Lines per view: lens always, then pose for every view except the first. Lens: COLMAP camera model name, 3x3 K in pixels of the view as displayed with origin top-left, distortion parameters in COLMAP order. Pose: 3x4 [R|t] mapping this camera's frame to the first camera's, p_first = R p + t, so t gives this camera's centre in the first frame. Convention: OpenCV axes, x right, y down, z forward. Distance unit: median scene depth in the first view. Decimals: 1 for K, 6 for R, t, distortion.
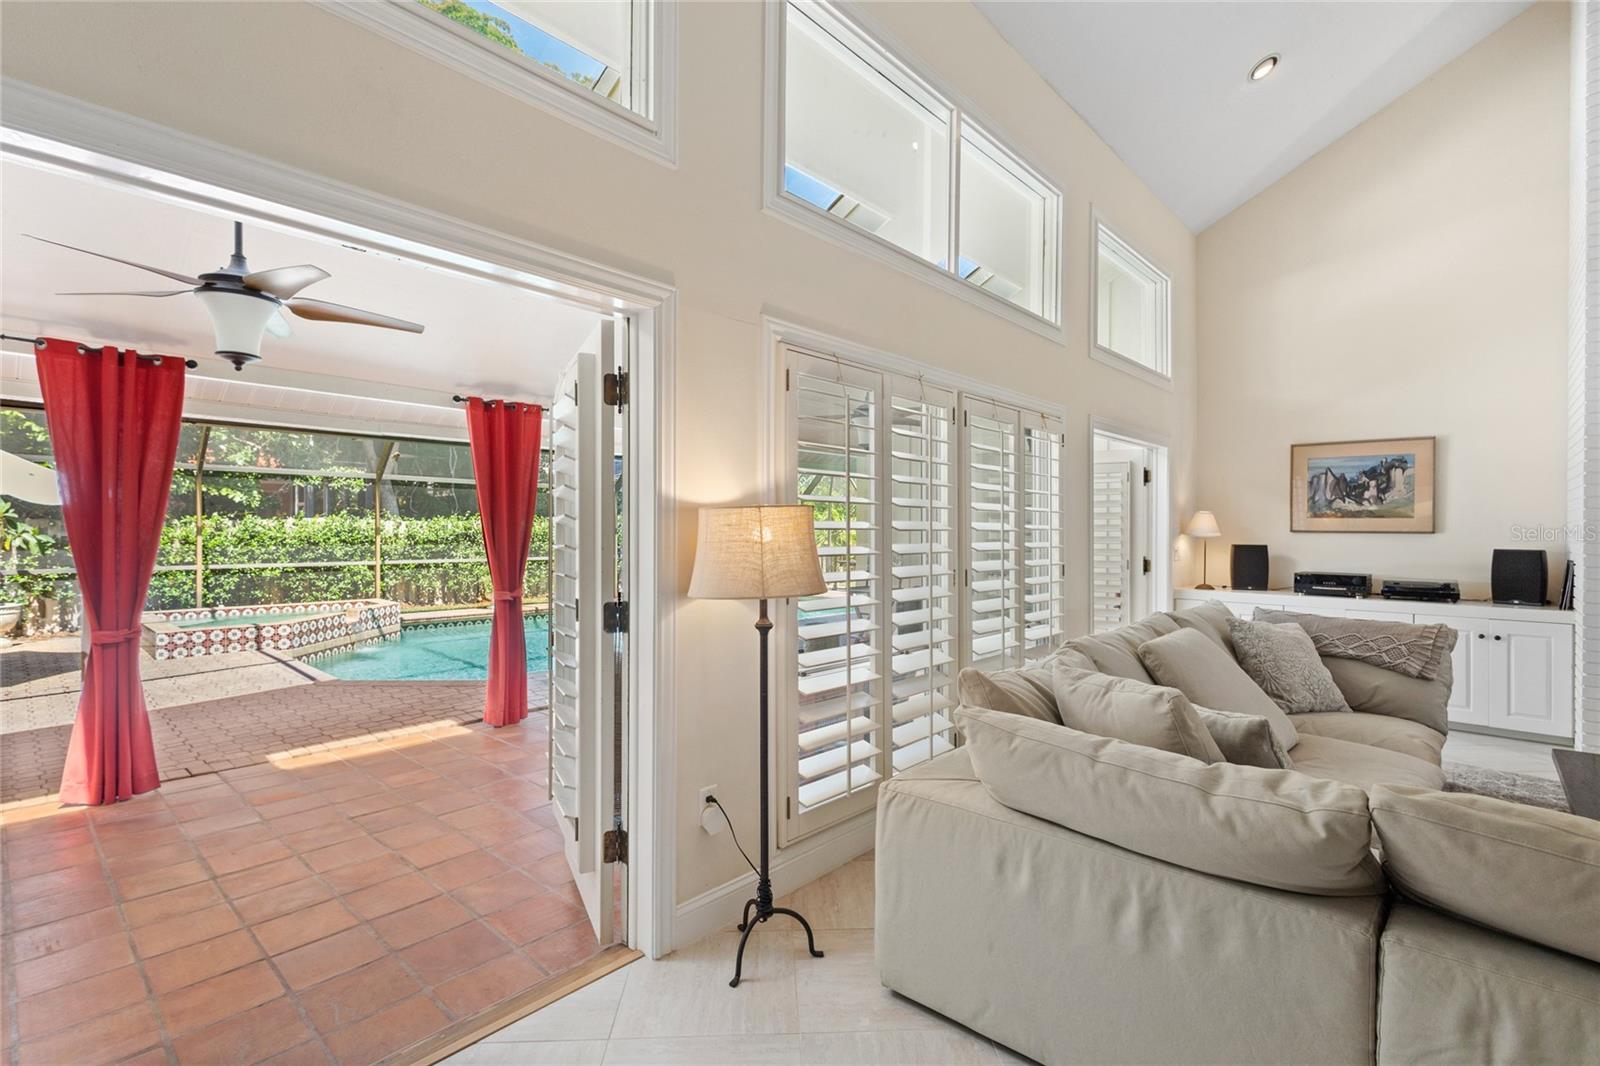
lens RADIAL K [[733.9, 0, 794.3], [0, 733.9, 532.4], [0, 0, 1]] dist [0.004730, 0.000315]
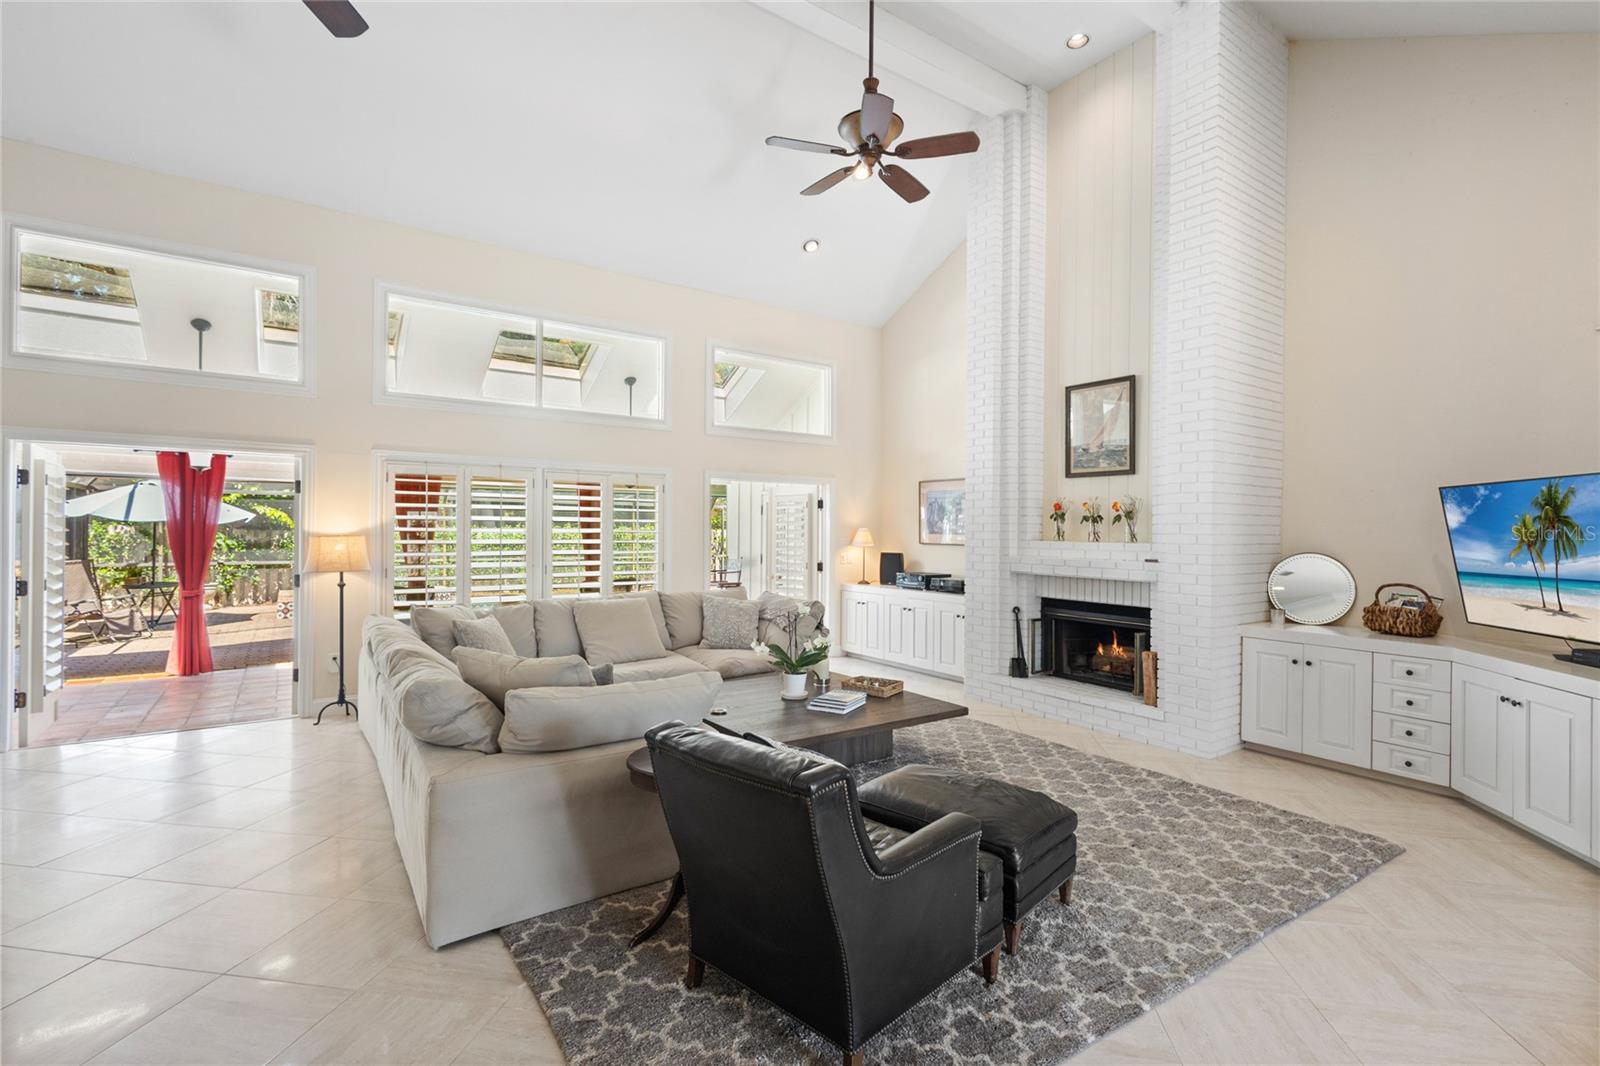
lens RADIAL K [[733.9, 0, 800.9], [0, 733.9, 530.5], [0, 0, 1]] dist [0.004730, 0.000315]
pose [[0.976076, 0.001883, -0.217422, 0.759977], [-0.003465, 0.999970, -0.006896, -0.015555], [0.217402, 0.007485, 0.976053, -0.404050]]
